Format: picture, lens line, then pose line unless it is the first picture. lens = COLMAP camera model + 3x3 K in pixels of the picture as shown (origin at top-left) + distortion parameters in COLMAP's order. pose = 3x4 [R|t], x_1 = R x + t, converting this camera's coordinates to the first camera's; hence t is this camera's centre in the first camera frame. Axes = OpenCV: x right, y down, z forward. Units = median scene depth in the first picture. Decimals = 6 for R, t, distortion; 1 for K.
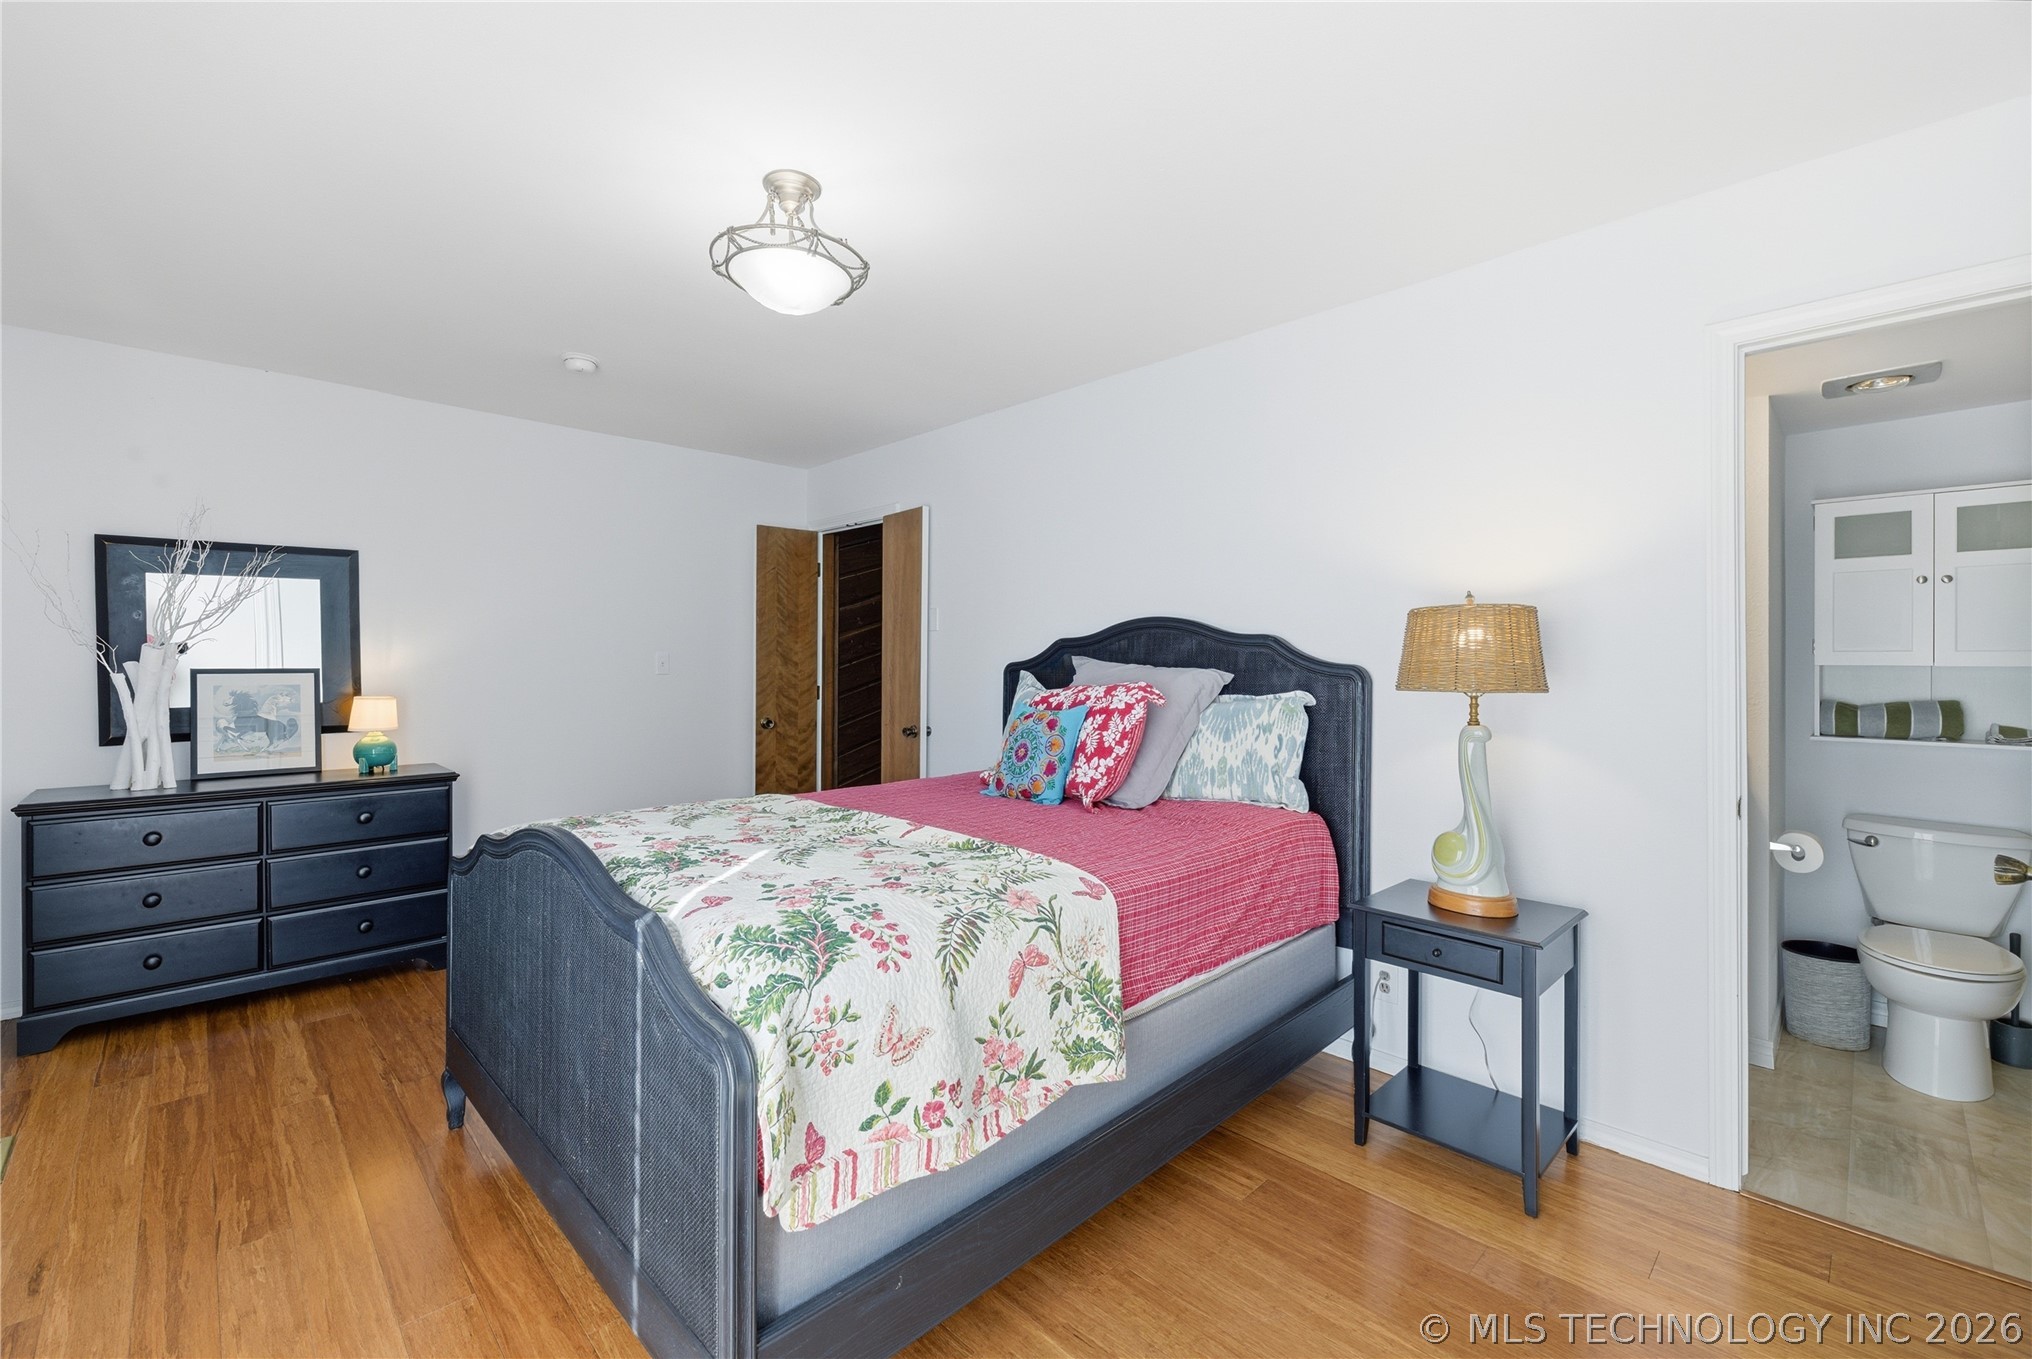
lens RADIAL K [[831.2, 0, 1013.5], [0, 831.2, 667.9], [0, 0, 1]] dist [-0.004156, -0.002222]
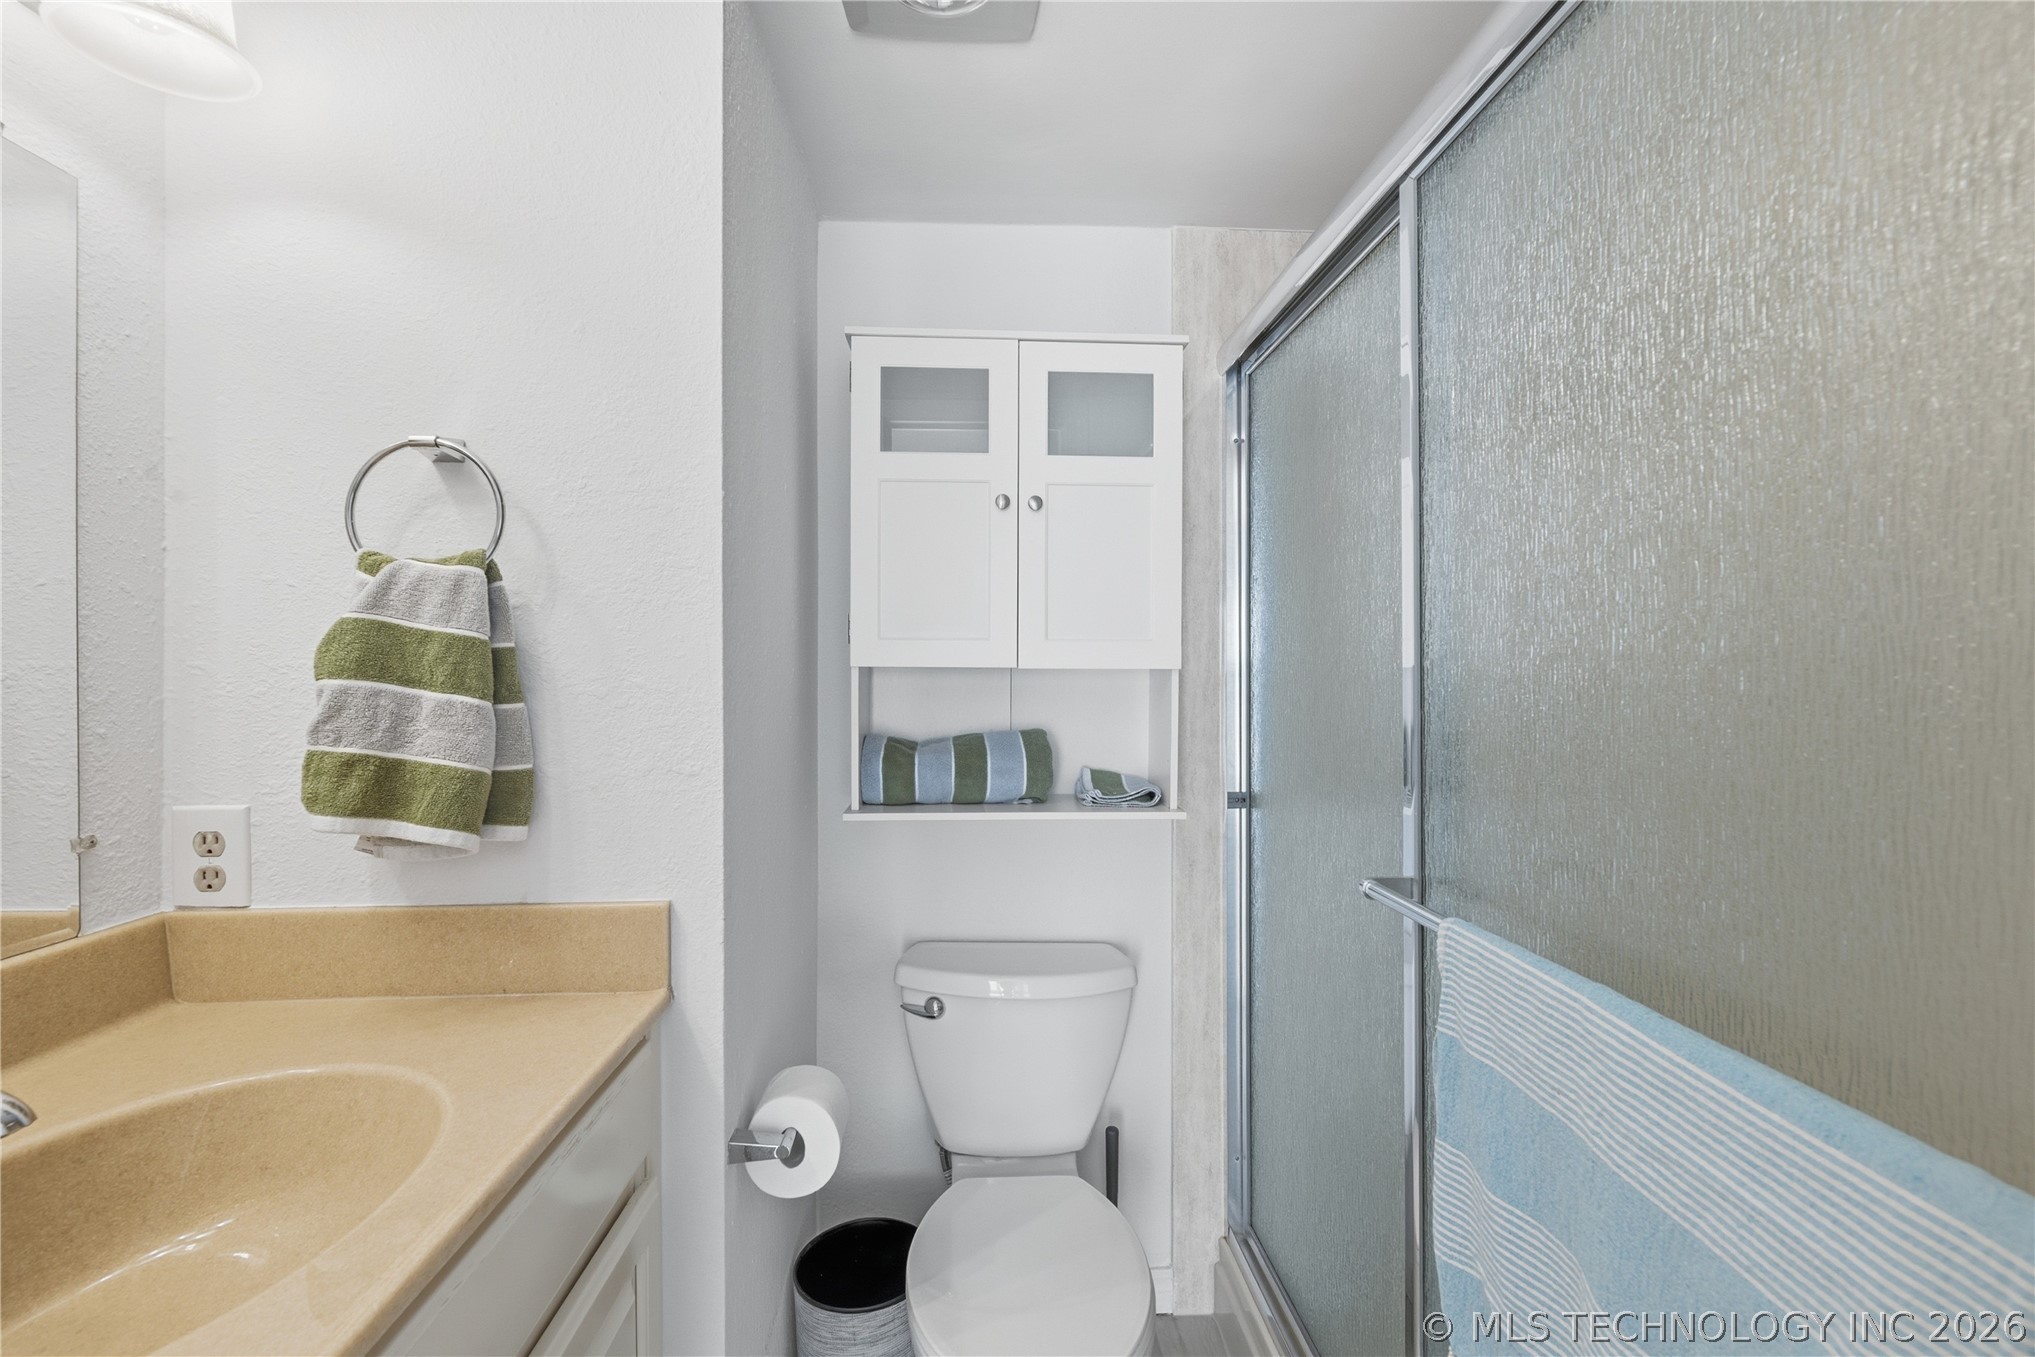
lens RADIAL K [[896.1, 0, 1035.0], [0, 896.1, 682.2], [0, 0, 1]] dist [0.003073, -0.002944]
pose [[0.630668, -0.007734, 0.776014, 0.657302], [-0.001815, 0.999933, 0.011441, 0.000592], [-0.776051, -0.008624, 0.630611, 0.609009]]
